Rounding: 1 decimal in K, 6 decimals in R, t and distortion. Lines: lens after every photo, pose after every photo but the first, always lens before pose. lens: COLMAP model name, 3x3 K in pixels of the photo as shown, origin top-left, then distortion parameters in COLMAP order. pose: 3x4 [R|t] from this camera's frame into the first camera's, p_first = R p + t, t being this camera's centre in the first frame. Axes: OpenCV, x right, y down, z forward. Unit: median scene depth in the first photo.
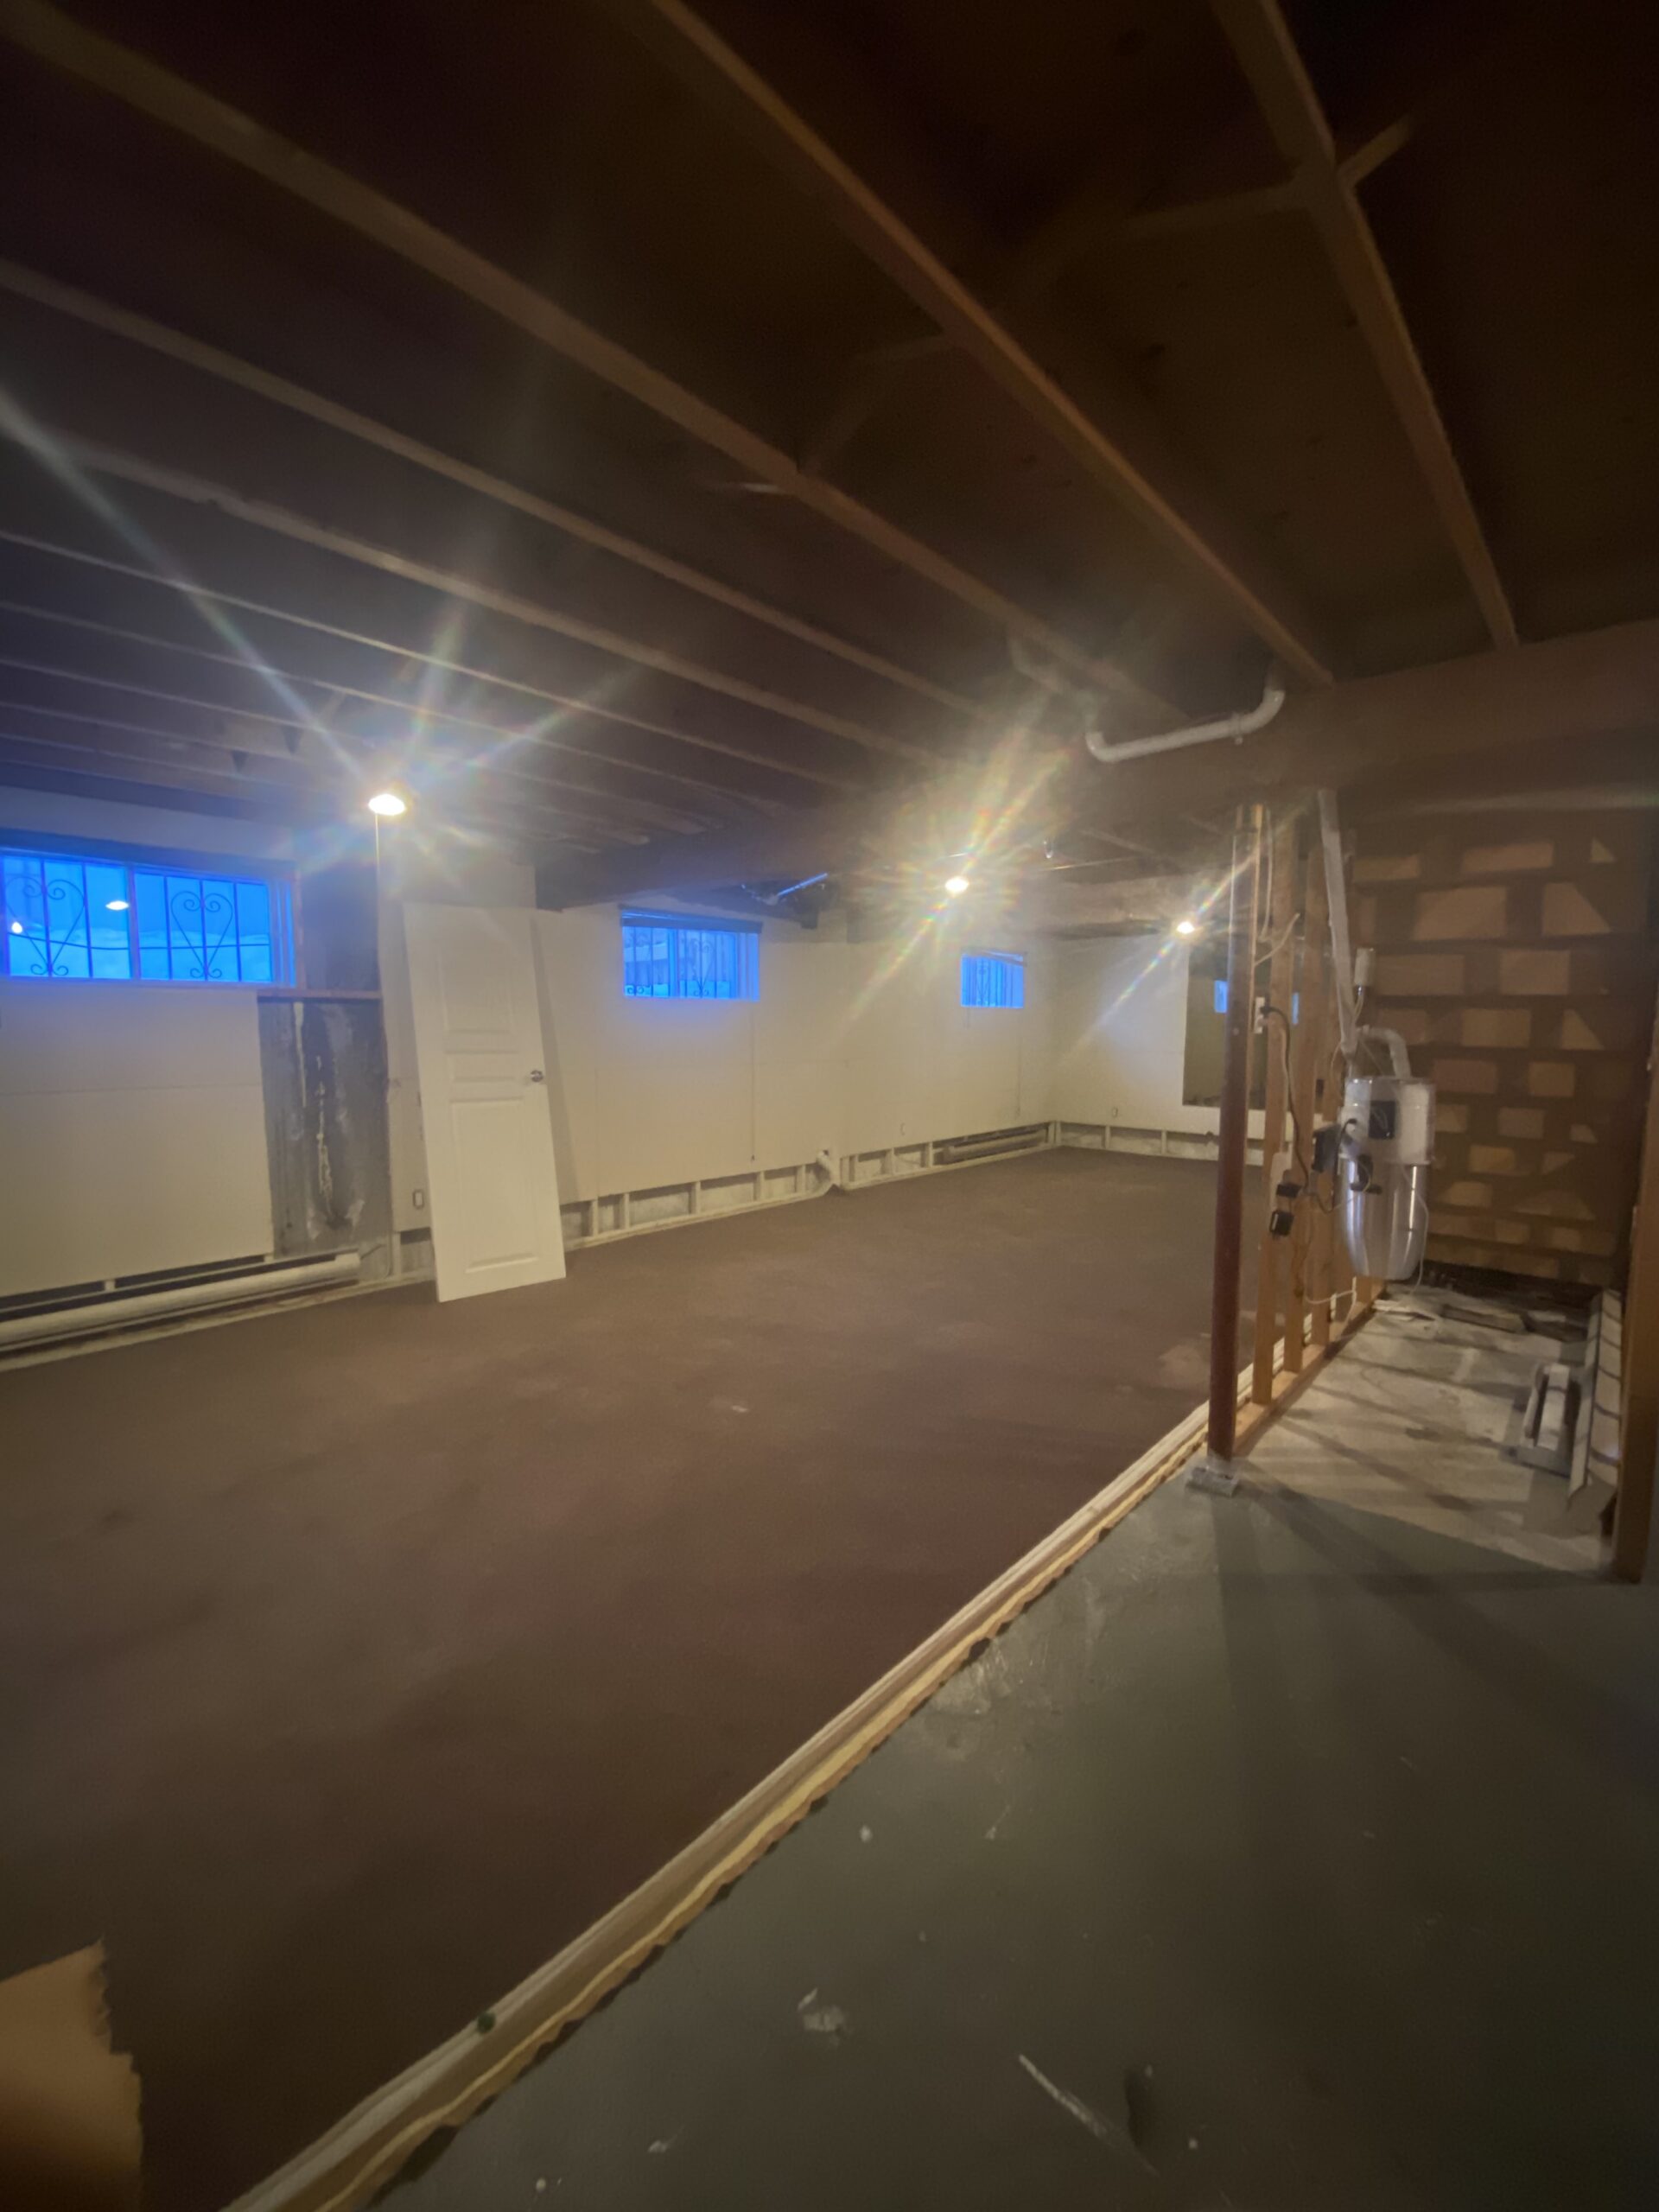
lens RADIAL K [[898.2, 0, 823.9], [0, 898.2, 1098.8], [0, 0, 1]] dist [0.001818, -0.009650]
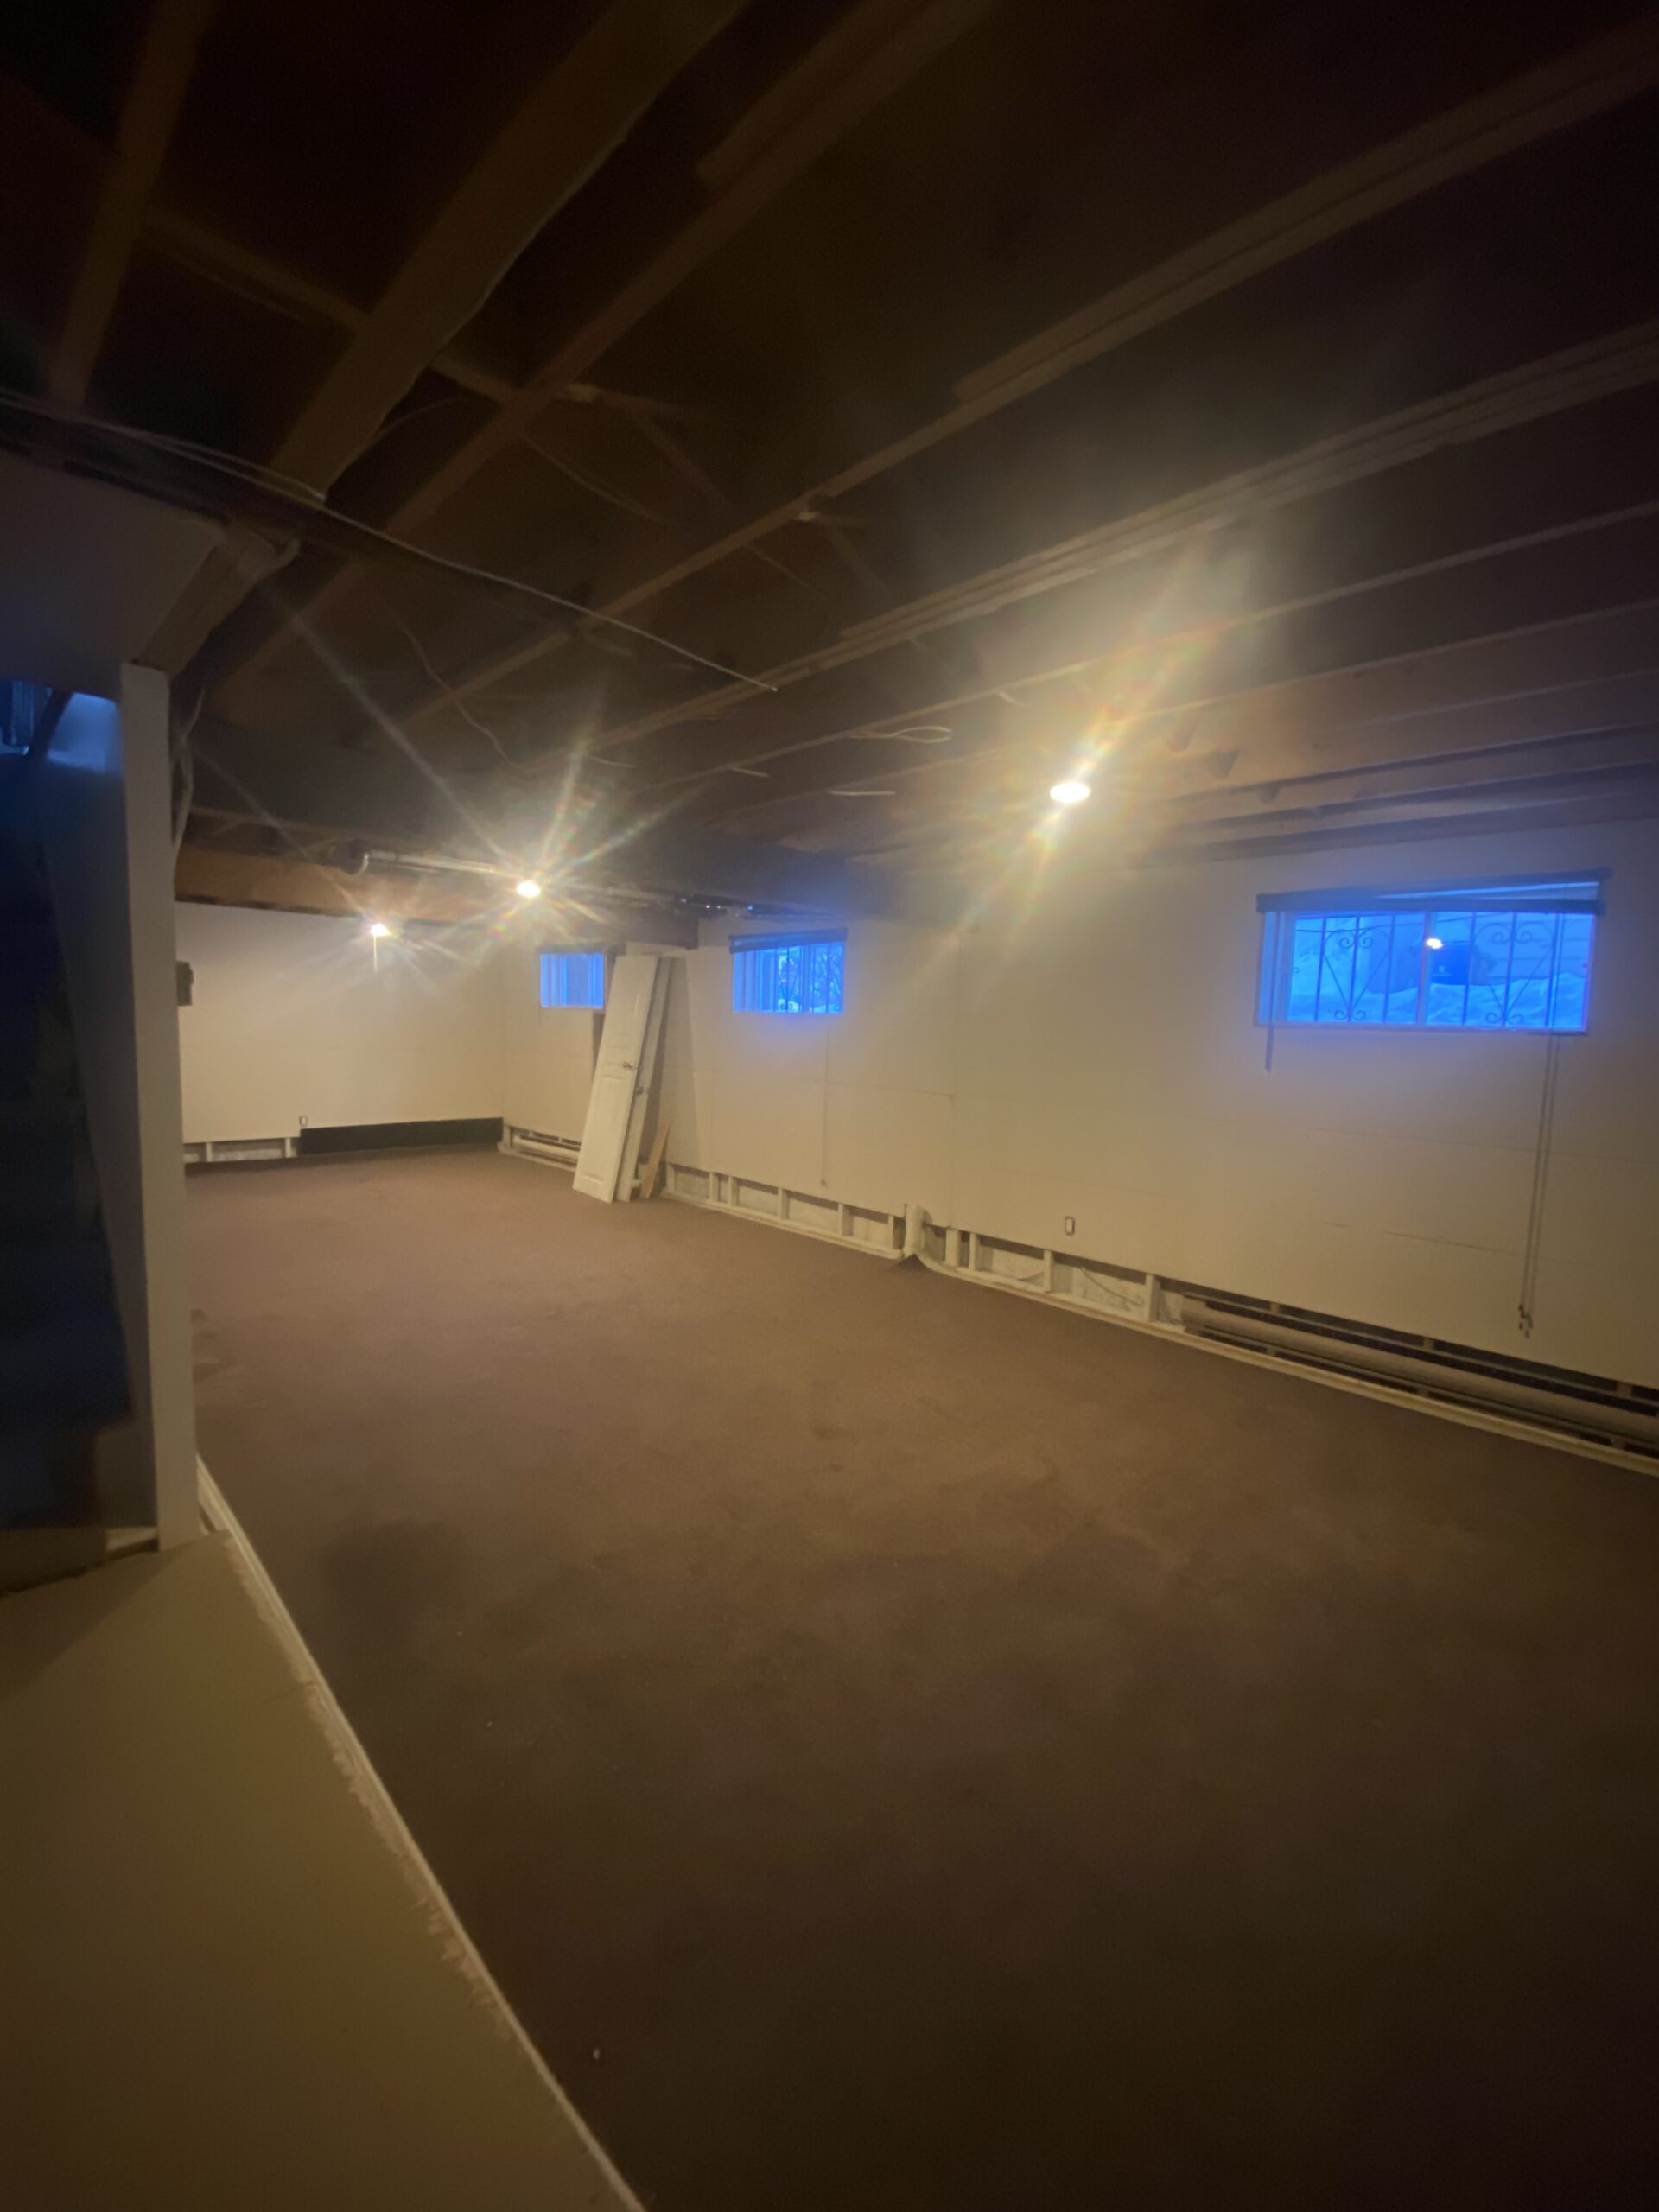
lens RADIAL K [[898.2, 0, 818.4], [0, 898.2, 1104.0], [0, 0, 1]] dist [0.001818, -0.009650]
pose [[-0.048626, 0.072941, -0.996150, 0.697880], [-0.137496, 0.987346, 0.079008, -0.070494], [0.989308, 0.140809, -0.037981, 0.874277]]
